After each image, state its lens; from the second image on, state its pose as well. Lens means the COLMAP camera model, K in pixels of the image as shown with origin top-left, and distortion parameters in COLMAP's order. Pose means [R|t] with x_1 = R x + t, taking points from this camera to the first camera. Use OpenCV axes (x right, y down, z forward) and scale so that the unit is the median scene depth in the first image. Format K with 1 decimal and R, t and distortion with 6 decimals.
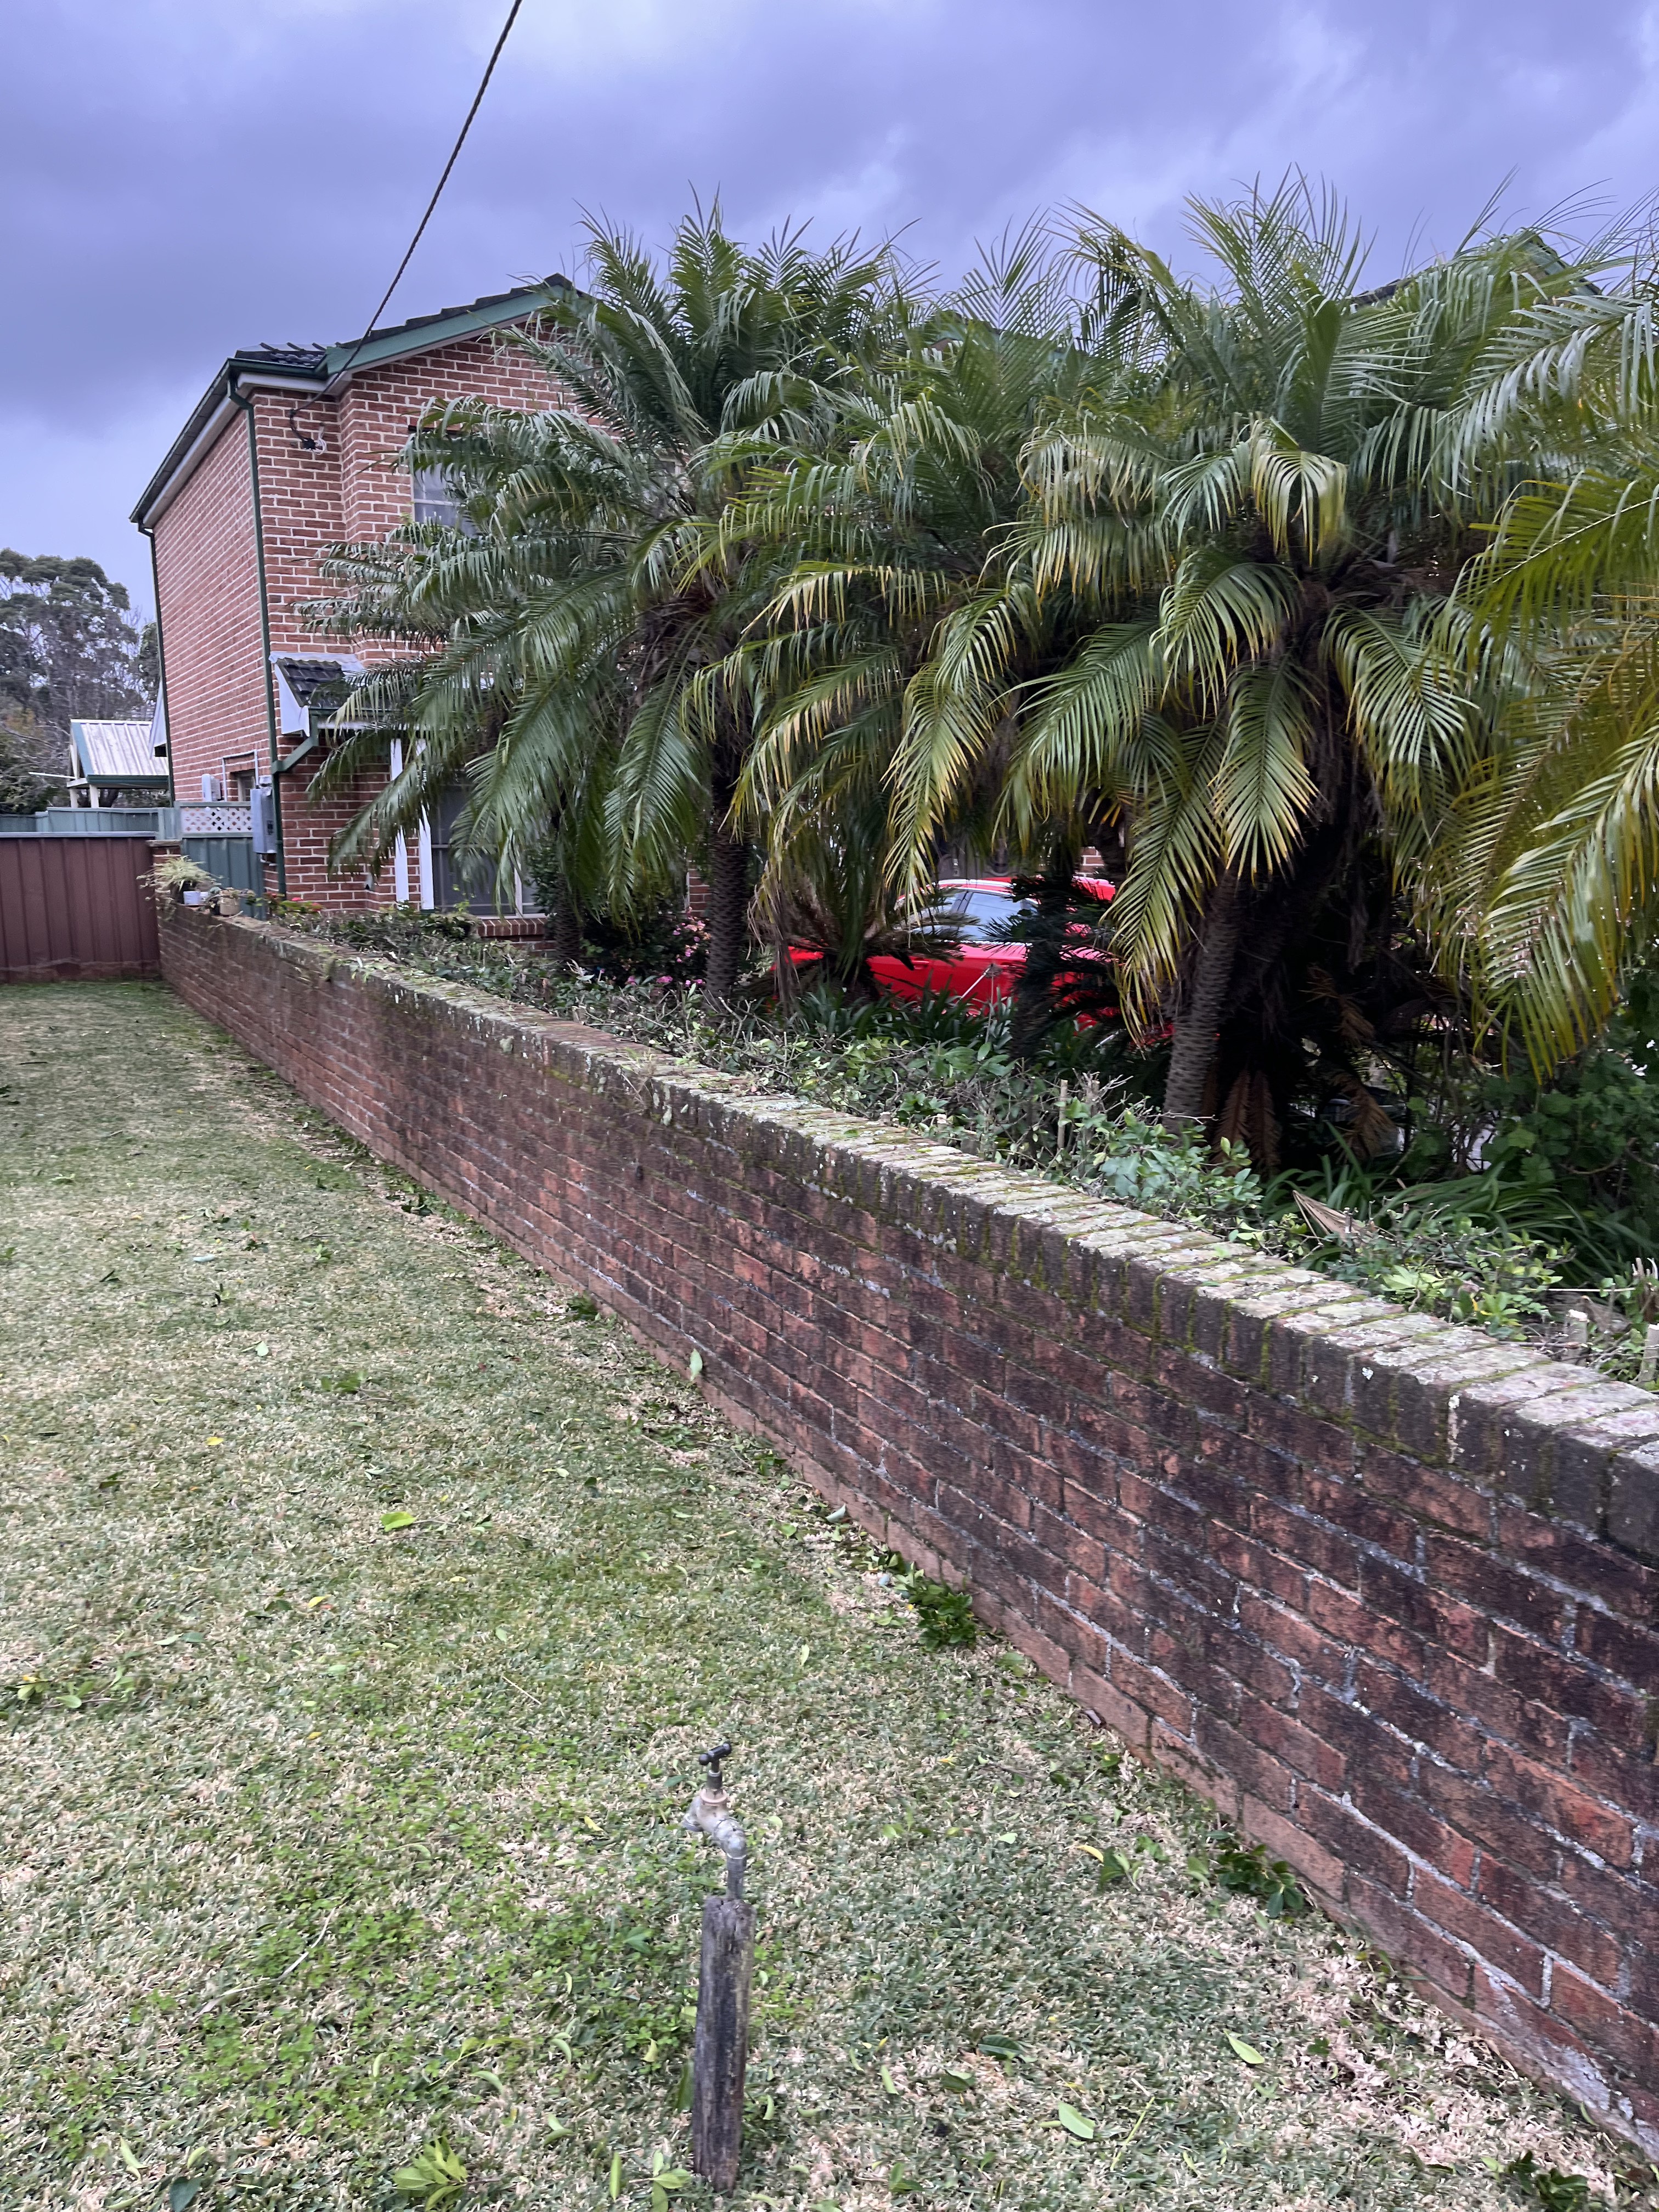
lens RADIAL K [[1783.5, 0, 820.6], [0, 1783.5, 1120.9], [0, 0, 1]] dist [0.022553, -0.000296]
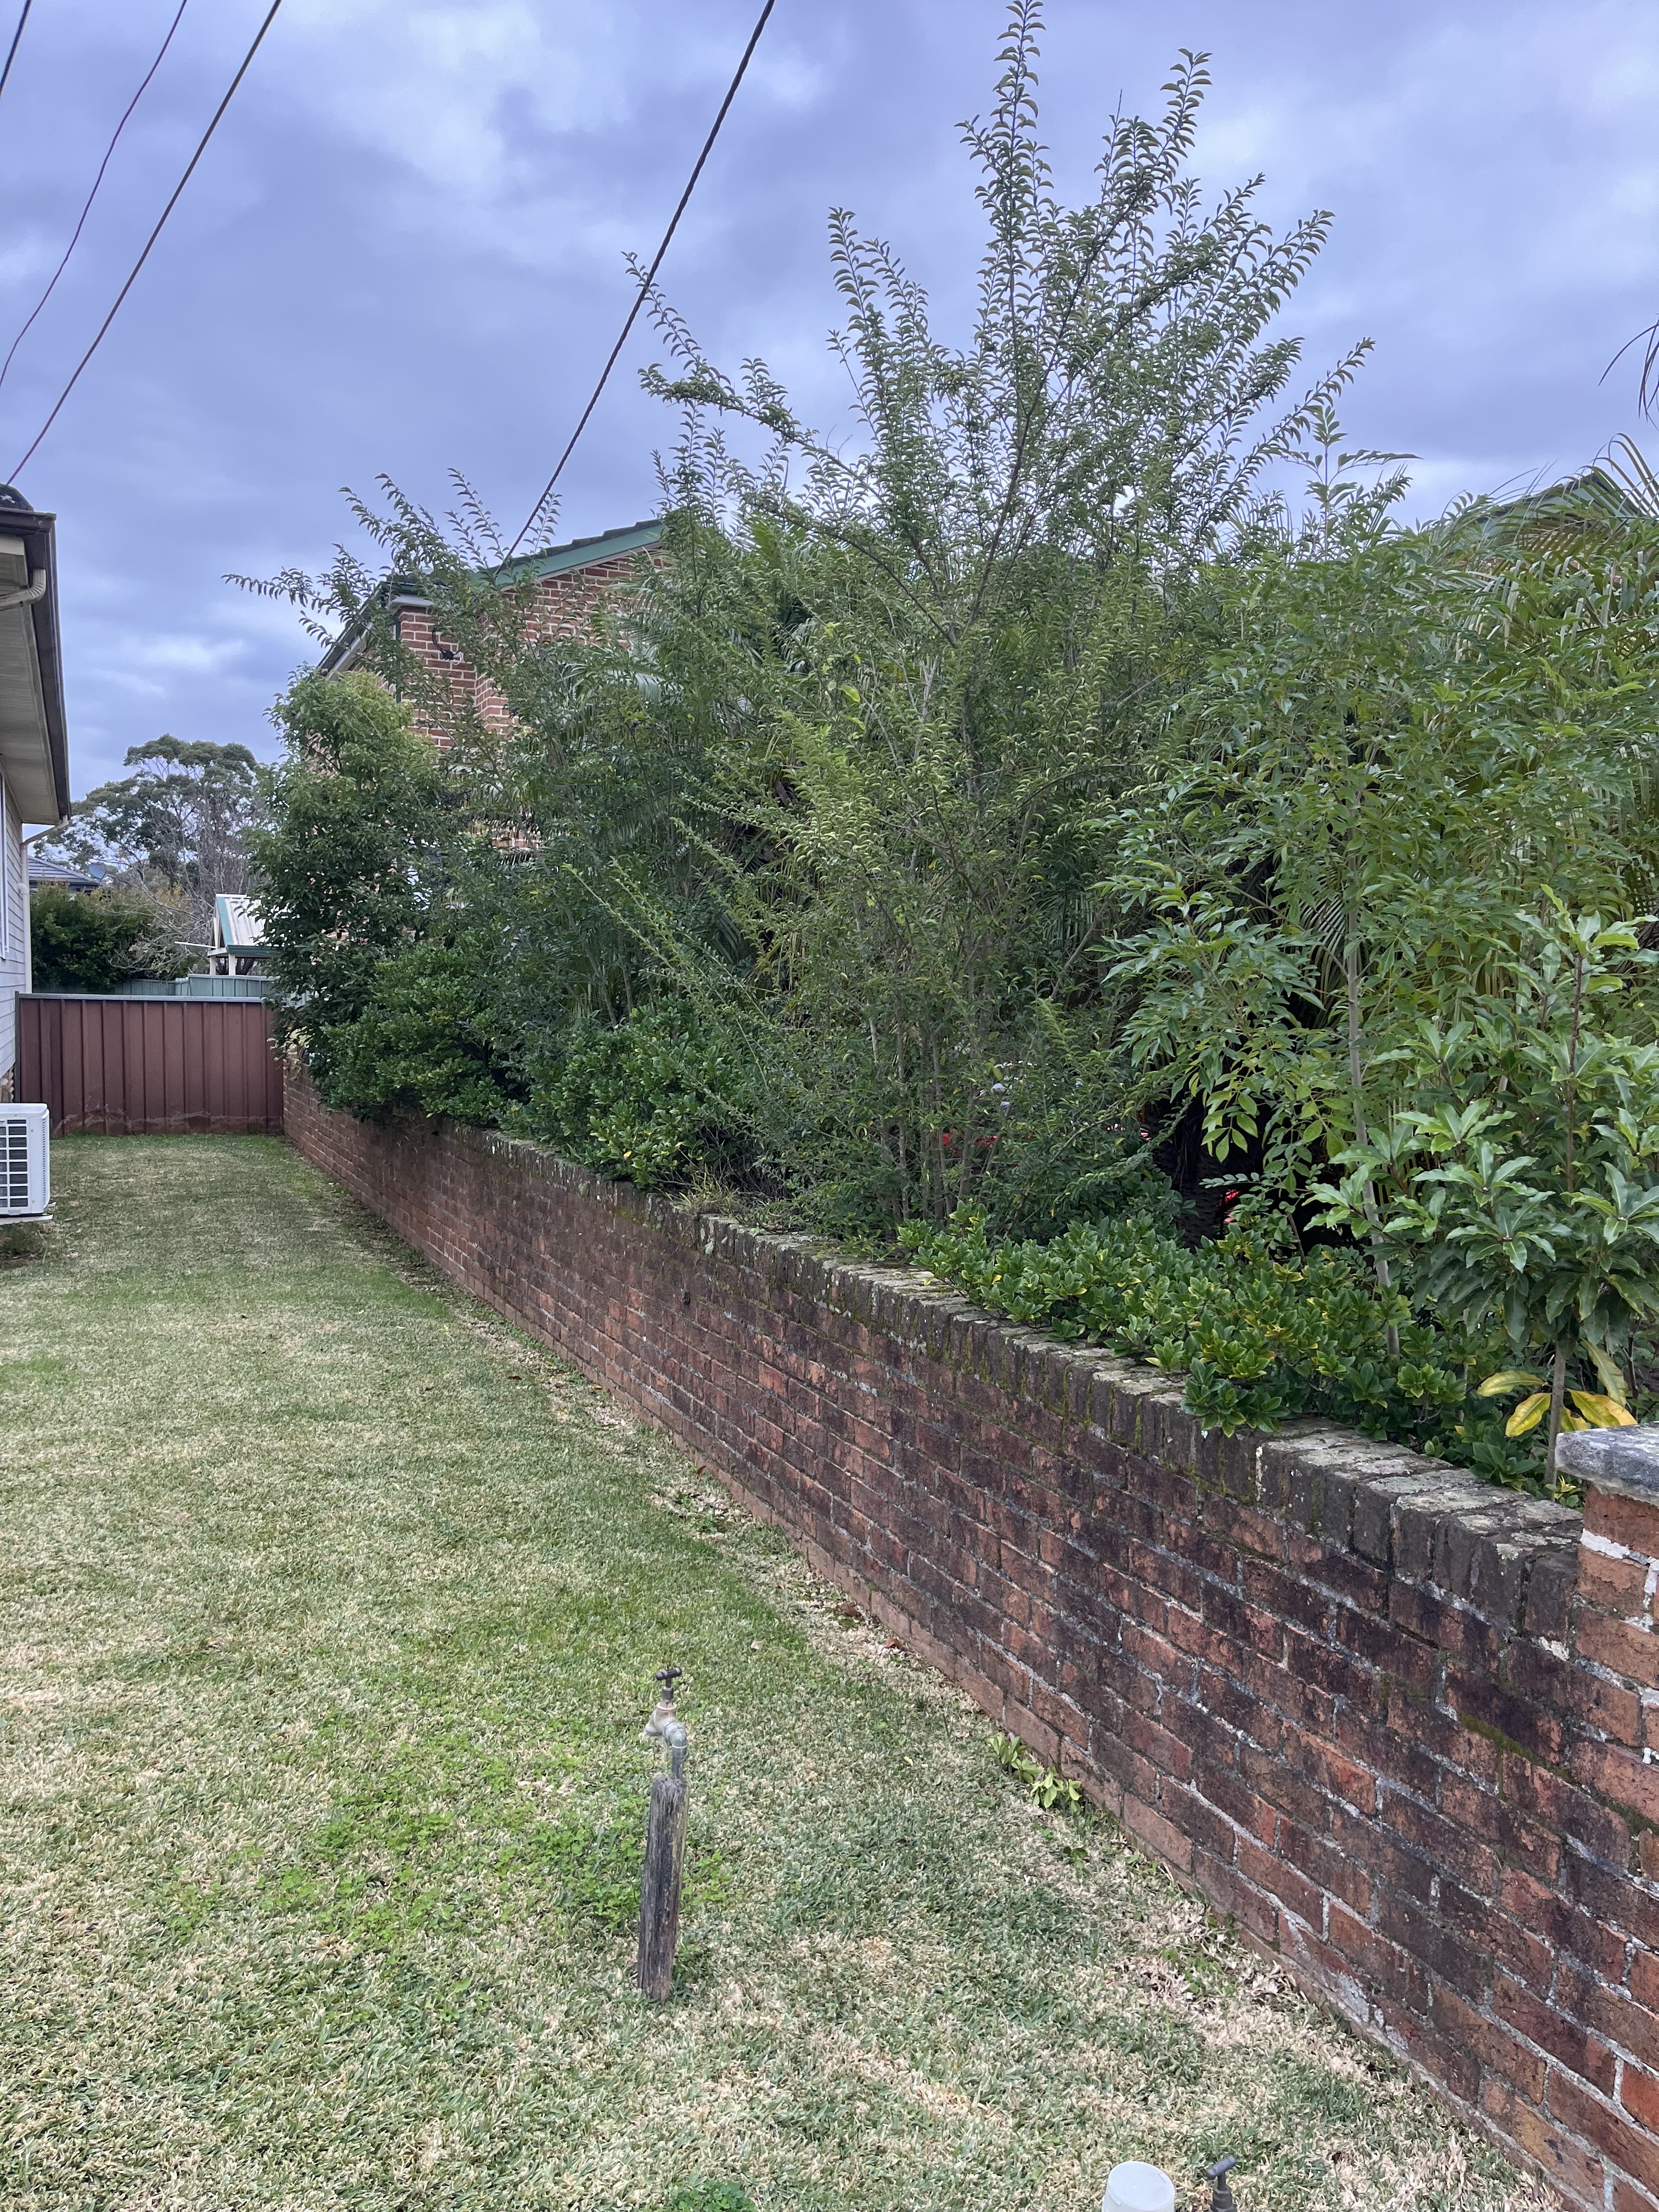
lens RADIAL K [[1783.5, 0, 820.6], [0, 1783.5, 1120.9], [0, 0, 1]] dist [0.022553, -0.000296]
pose [[0.997830, 0.030599, -0.058307, 0.082272], [-0.036344, 0.994306, -0.100176, 0.047008], [0.054909, 0.102077, 0.993260, -0.255910]]
